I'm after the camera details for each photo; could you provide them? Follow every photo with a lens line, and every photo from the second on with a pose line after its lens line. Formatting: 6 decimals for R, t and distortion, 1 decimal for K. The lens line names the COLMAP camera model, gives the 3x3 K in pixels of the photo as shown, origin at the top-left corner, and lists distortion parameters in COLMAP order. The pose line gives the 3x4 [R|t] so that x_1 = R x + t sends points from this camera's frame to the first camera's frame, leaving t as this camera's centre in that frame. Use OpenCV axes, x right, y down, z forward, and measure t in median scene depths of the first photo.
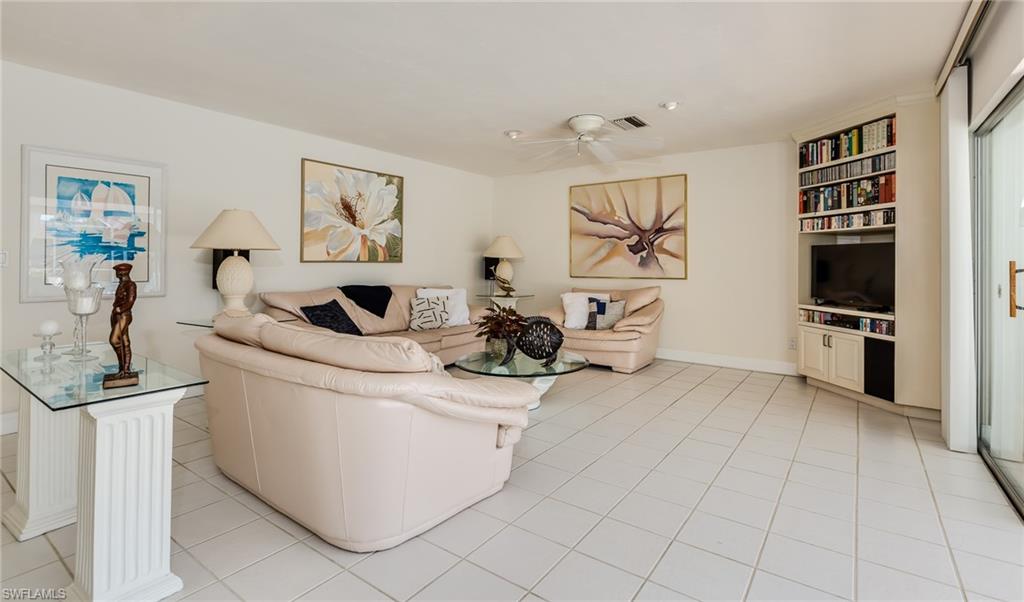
lens RADIAL K [[482.1, 0, 512.6], [0, 482.1, 256.6], [0, 0, 1]] dist [0.000242, 0.000009]
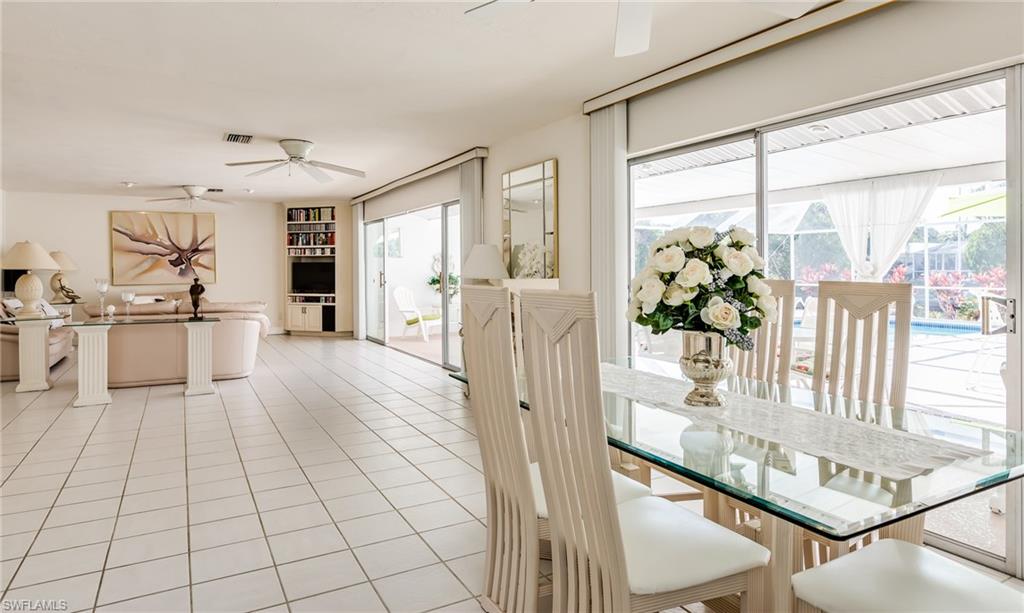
lens RADIAL K [[611.9, 0, 520.7], [0, 611.9, 269.3], [0, 0, 1]] dist [-0.005606, 0.006549]
pose [[0.420104, -0.012603, 0.907388, -1.233406], [-0.002686, 0.999882, 0.015131, -0.035951], [-0.907472, -0.008793, 0.420021, -0.858875]]
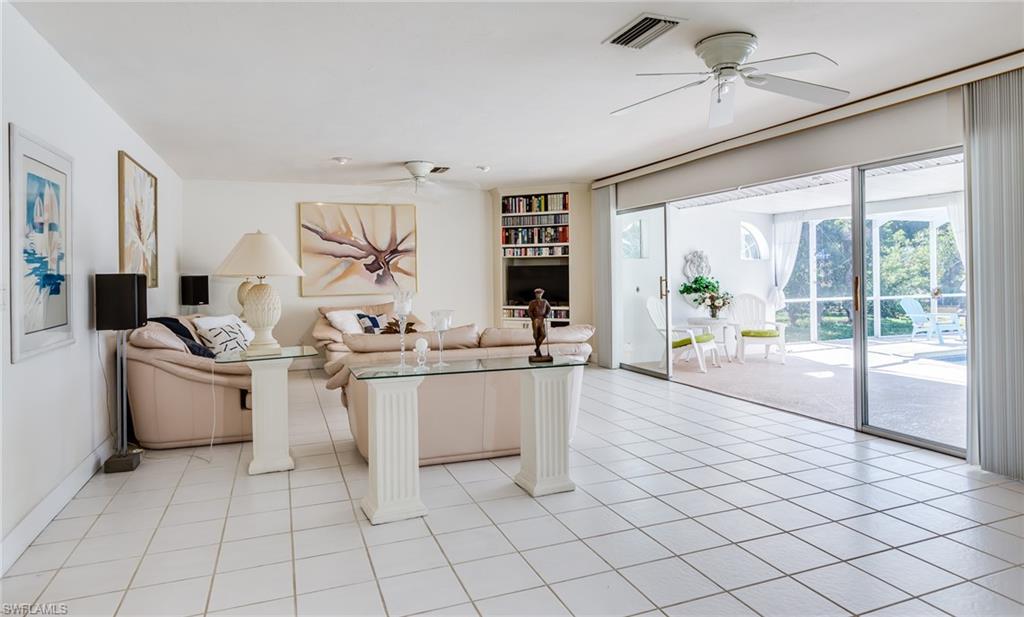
lens RADIAL K [[607.5, 0, 509.1], [0, 607.5, 259.8], [0, 0, 1]] dist [0.026633, 0.001108]
pose [[0.542009, 0.005084, 0.840357, -0.982795], [0.007051, 0.999919, -0.010597, -0.022876], [-0.840343, 0.011669, 0.541930, -0.018099]]
